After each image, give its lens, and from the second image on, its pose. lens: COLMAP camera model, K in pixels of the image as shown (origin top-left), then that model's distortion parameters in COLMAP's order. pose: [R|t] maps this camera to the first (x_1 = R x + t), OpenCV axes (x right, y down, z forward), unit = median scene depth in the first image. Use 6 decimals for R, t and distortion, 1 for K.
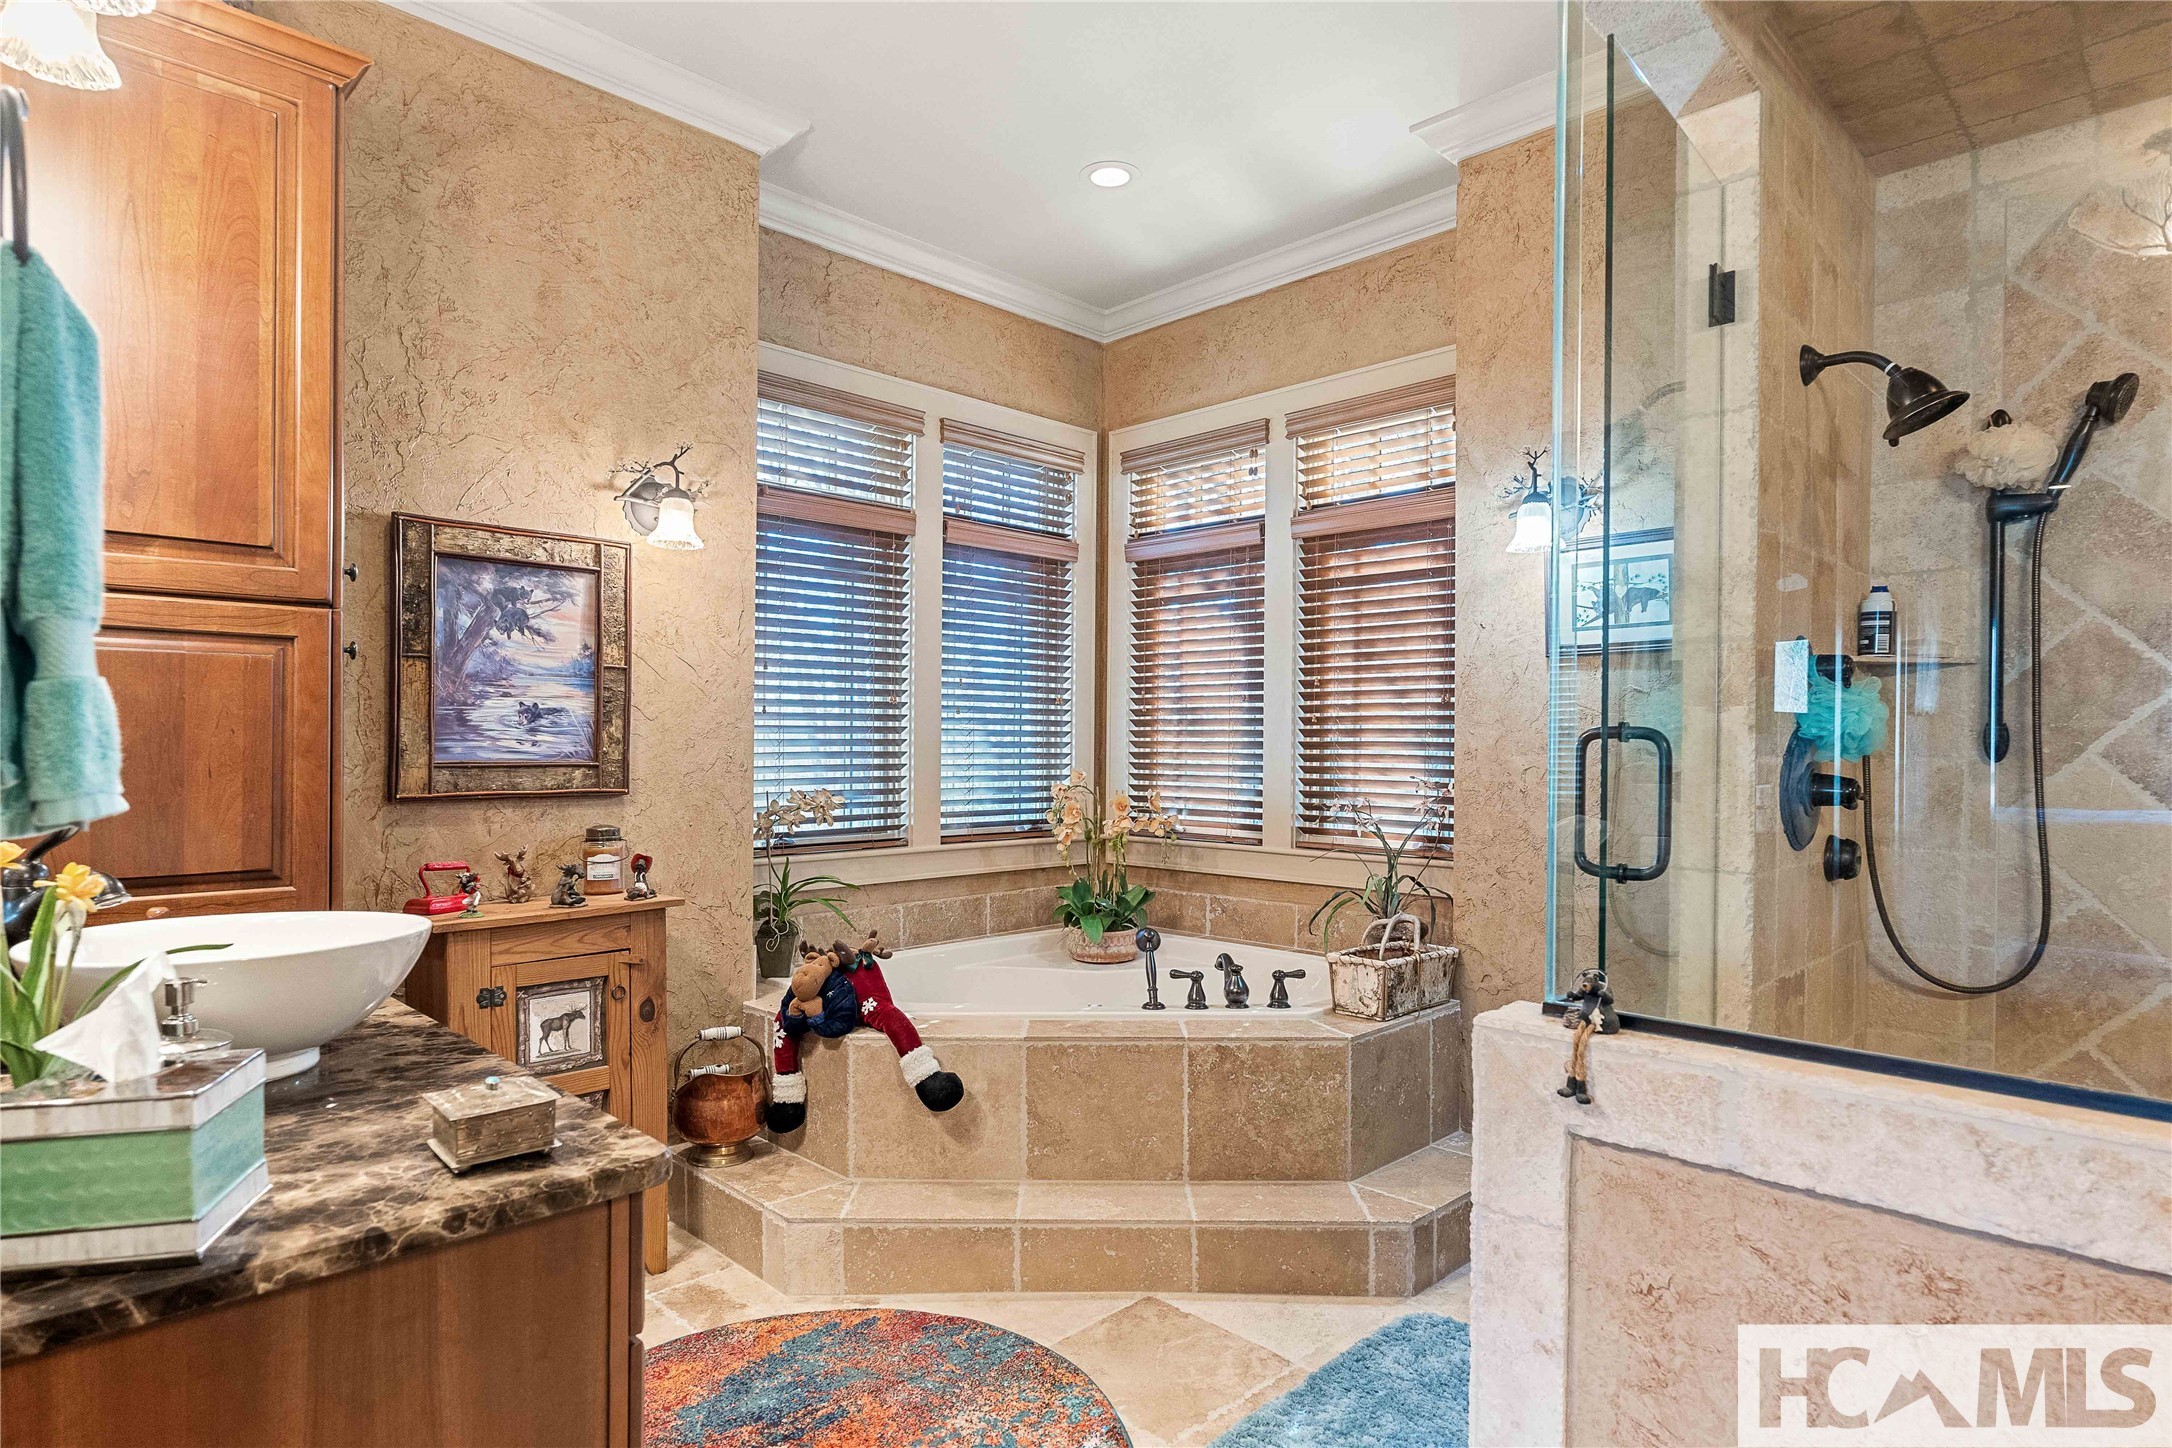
lens RADIAL K [[1151.2, 0, 1087.9], [0, 1151.2, 737.9], [0, 0, 1]] dist [-0.002599, 0.000192]
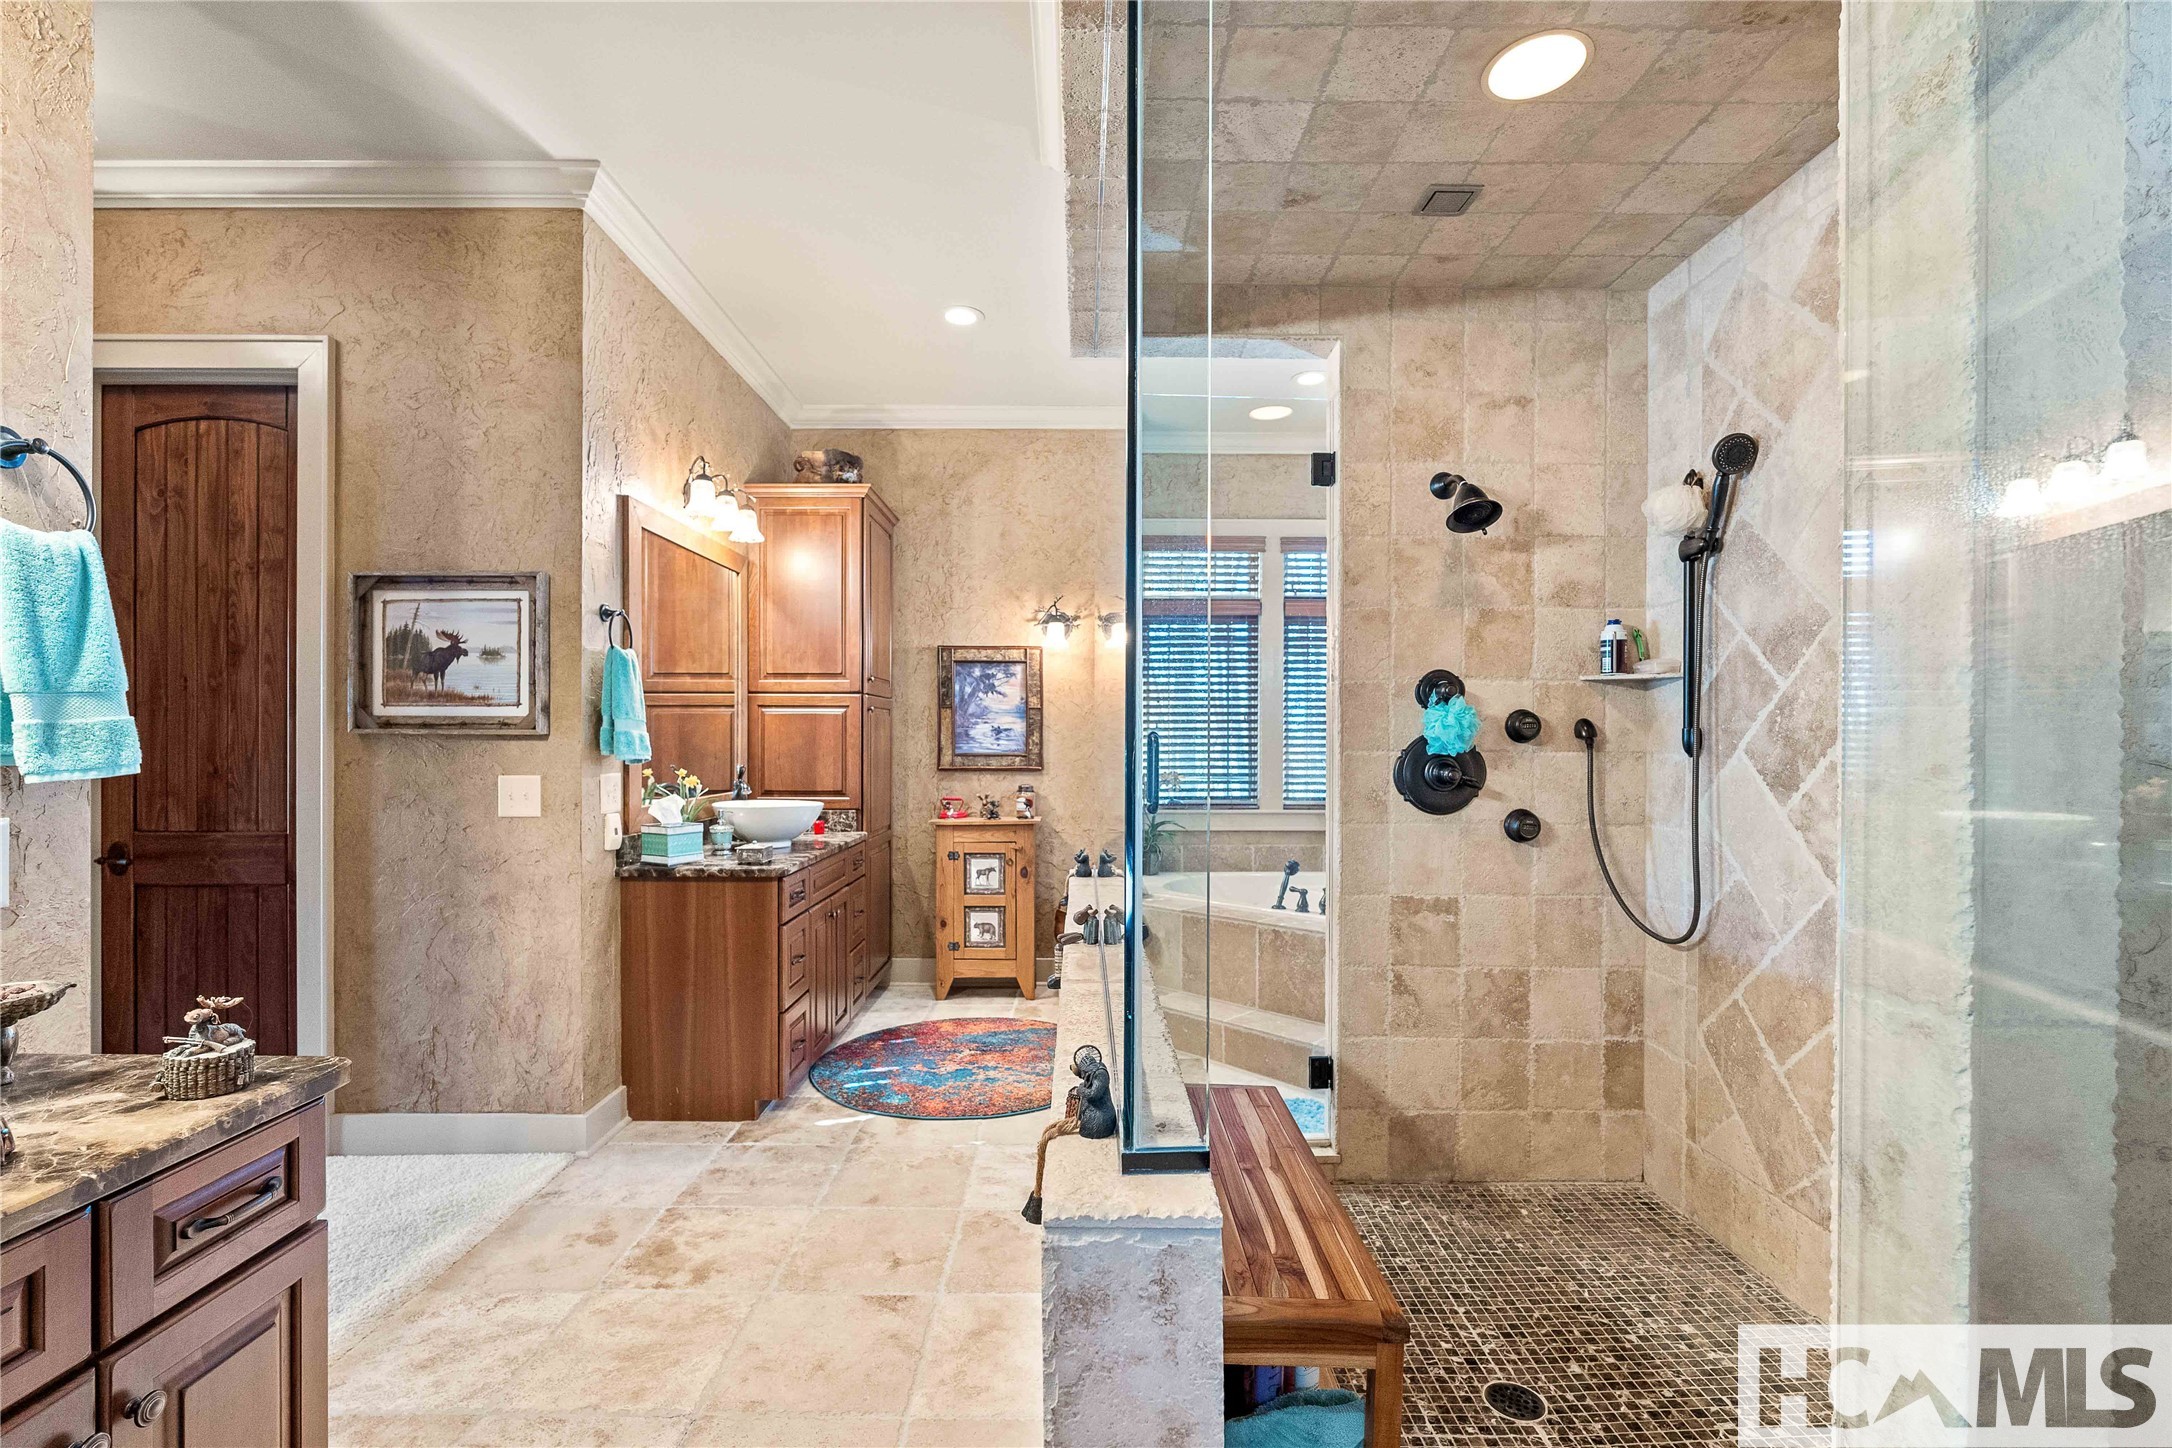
lens RADIAL K [[968.3, 0, 1138.9], [0, 968.3, 735.2], [0, 0, 1]] dist [-0.000403, -0.000348]
pose [[0.728618, -0.009108, -0.684859, 0.972153], [0.003883, 0.999950, -0.009167, 0.004302], [0.684909, 0.004020, 0.728618, -0.139703]]
